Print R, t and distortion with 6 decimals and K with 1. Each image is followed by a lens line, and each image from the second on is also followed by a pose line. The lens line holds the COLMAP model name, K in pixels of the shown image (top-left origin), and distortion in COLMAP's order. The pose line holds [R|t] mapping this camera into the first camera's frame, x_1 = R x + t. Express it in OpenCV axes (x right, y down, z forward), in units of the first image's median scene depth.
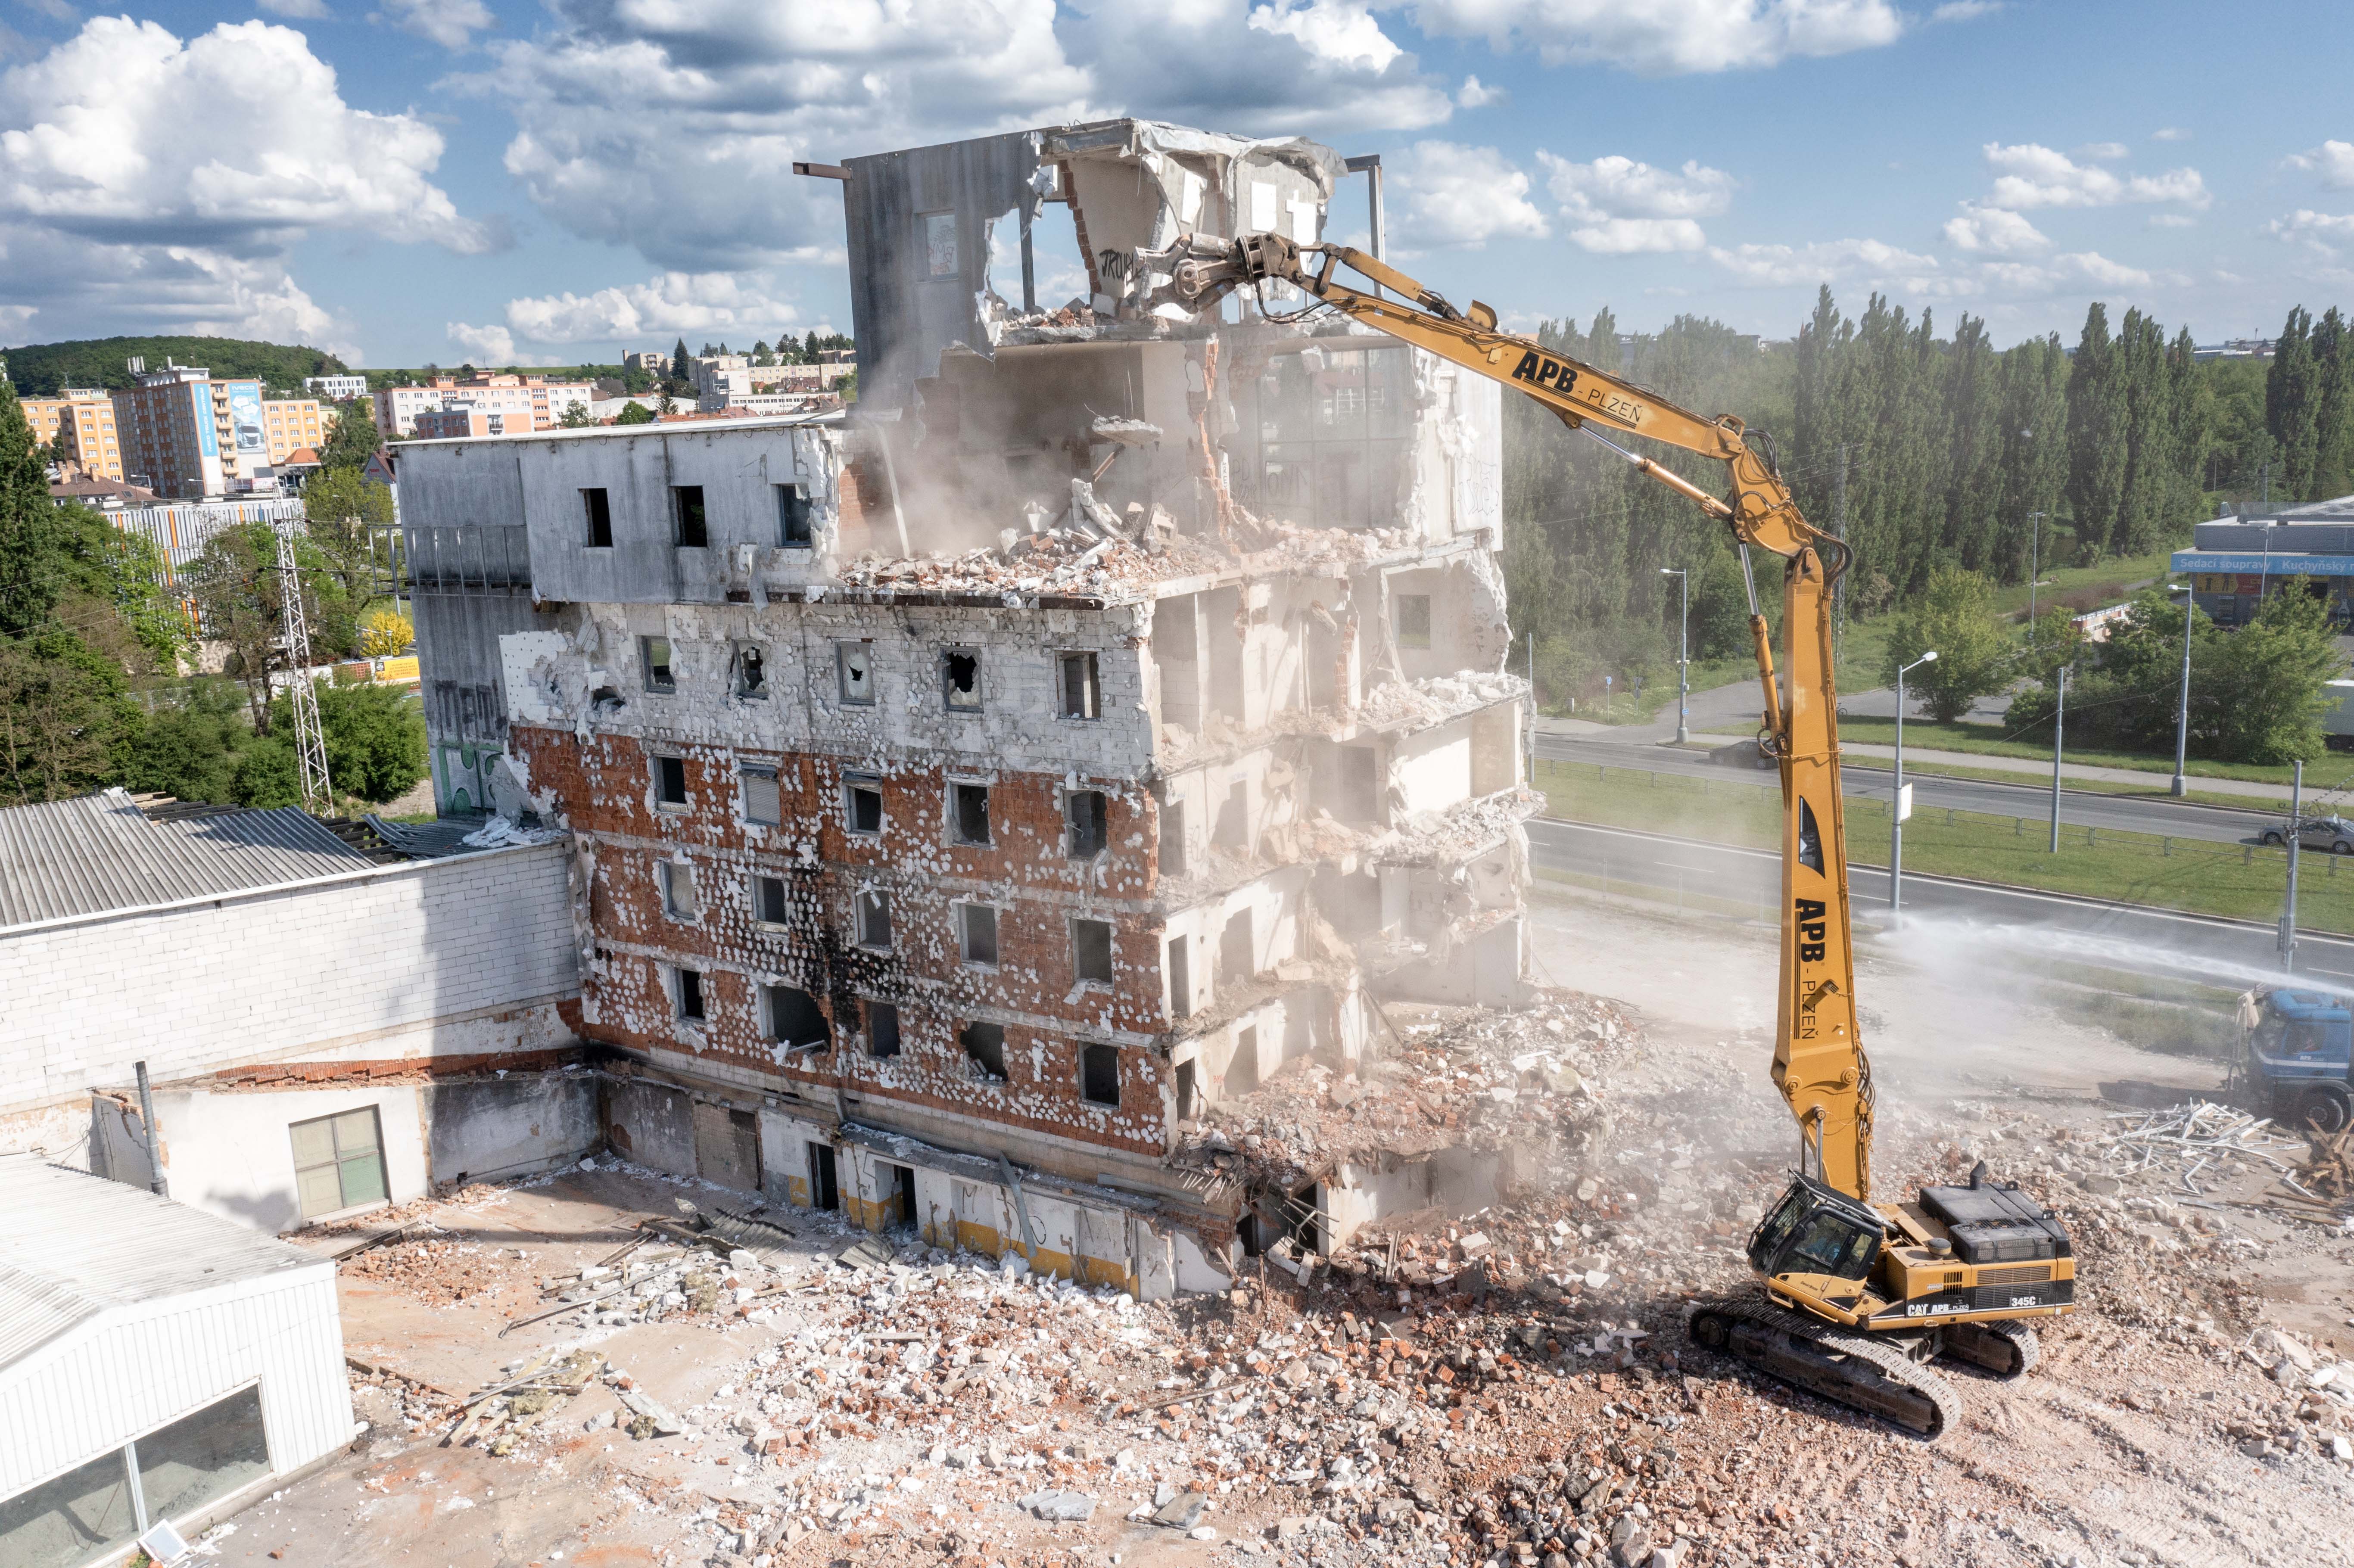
lens RADIAL K [[1854.7, 0, 1177.0], [0, 1854.7, 784.0], [0, 0, 1]] dist [-0.016284, 0.005913]
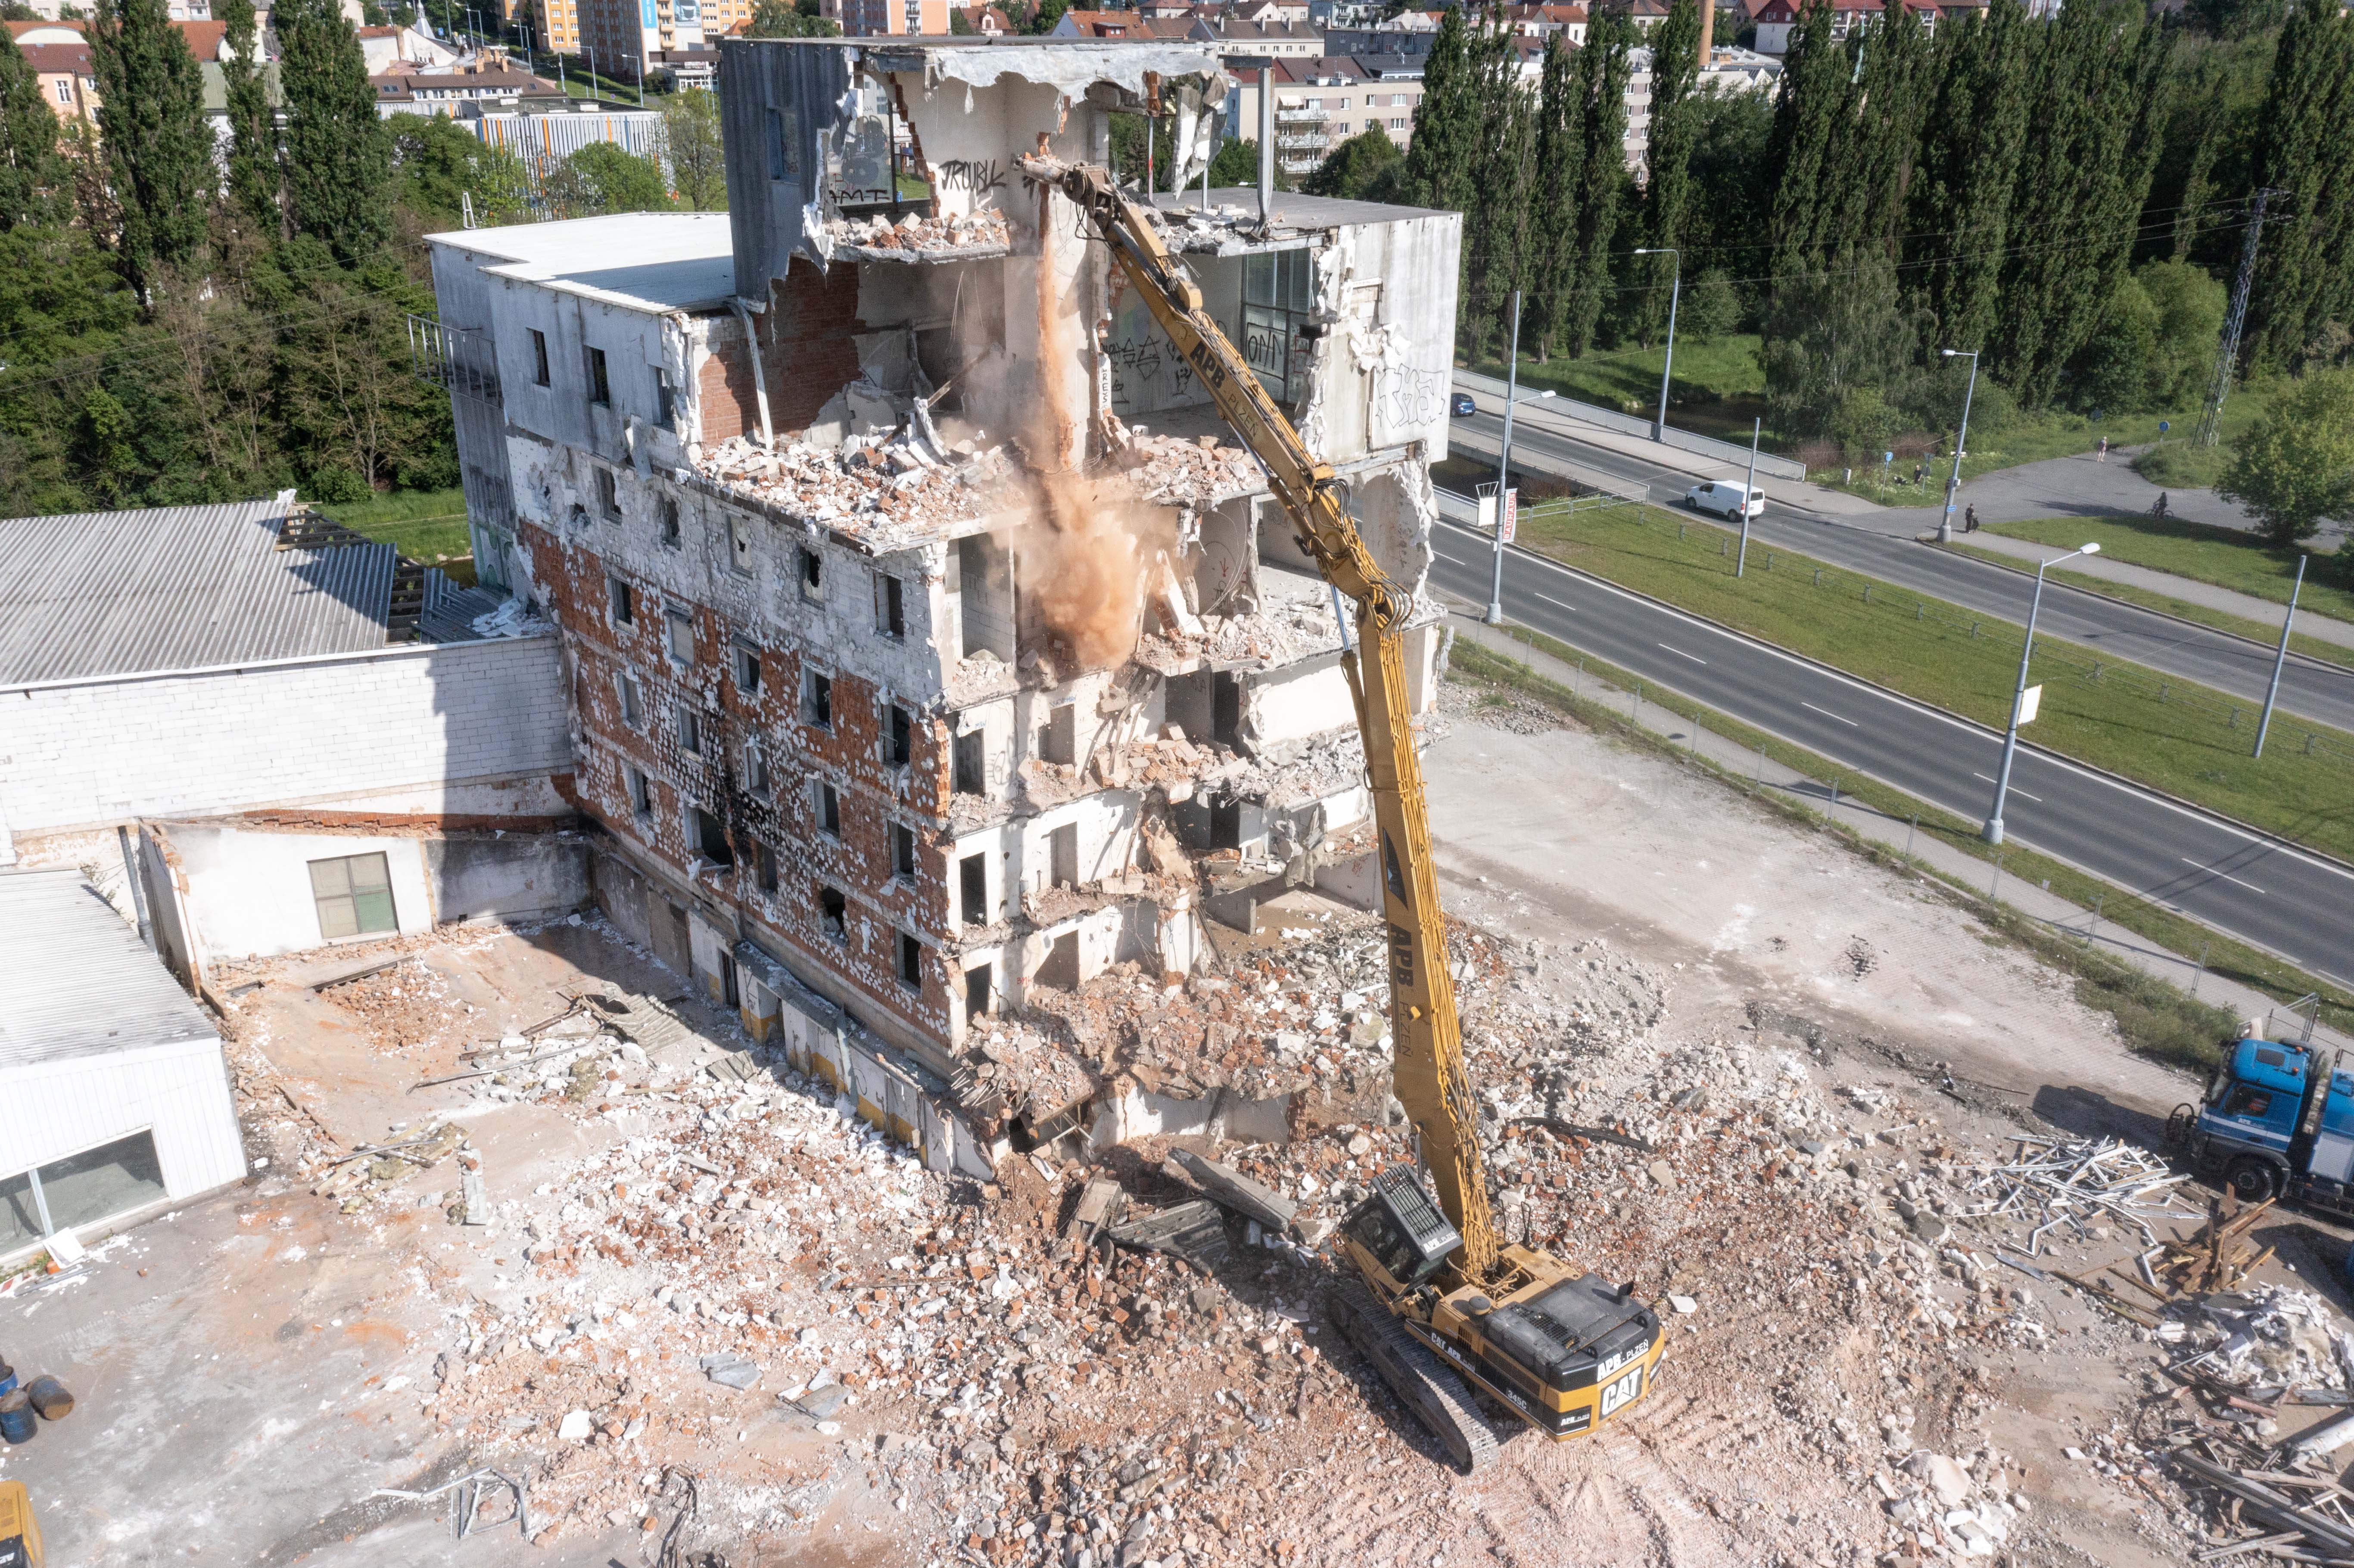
lens RADIAL K [[1854.7, 0, 1177.0], [0, 1854.7, 784.0], [0, 0, 1]] dist [-0.016284, 0.005913]
pose [[0.967166, 0.144053, -0.209376, 0.295820], [-0.097228, 0.970899, 0.218867, -0.178164], [0.234812, -0.191323, 0.953026, 0.042028]]
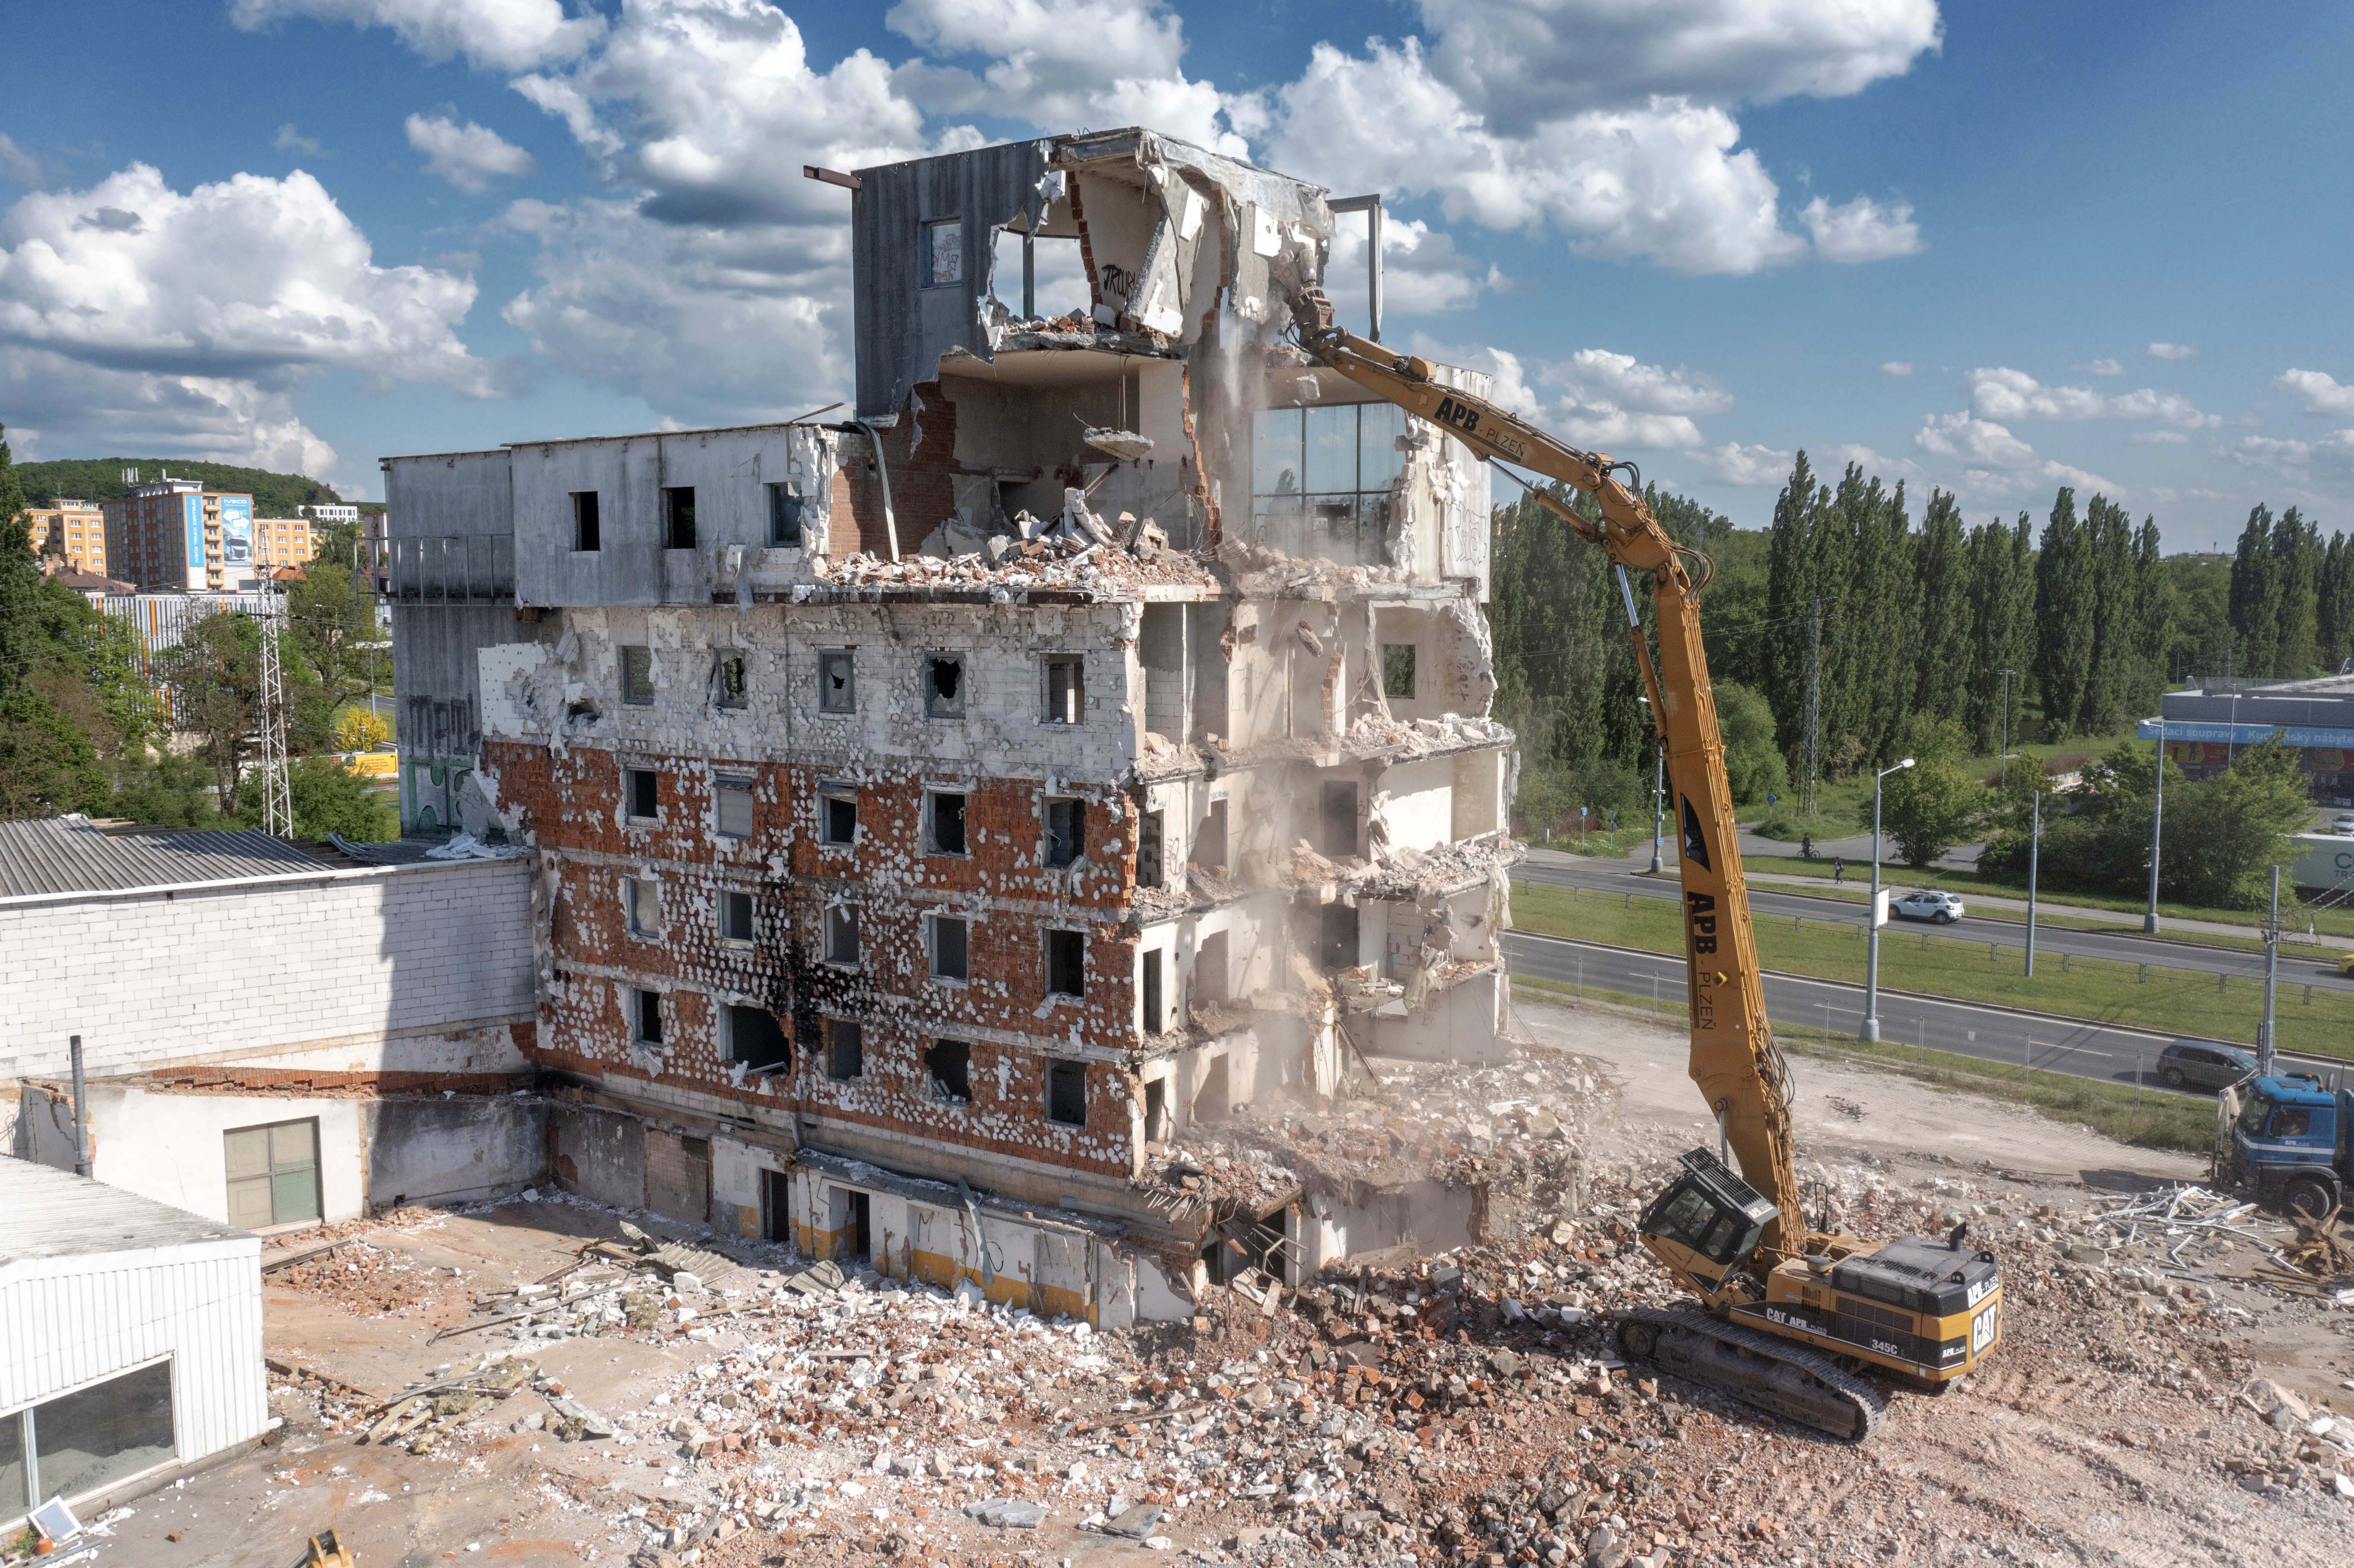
lens RADIAL K [[1854.7, 0, 1177.0], [0, 1854.7, 784.0], [0, 0, 1]] dist [-0.016284, 0.005913]
pose [[0.999120, 0.039556, 0.013919, -0.003519], [-0.038153, 0.995243, -0.089640, 0.075963], [-0.017398, 0.089030, 0.995877, 0.014168]]
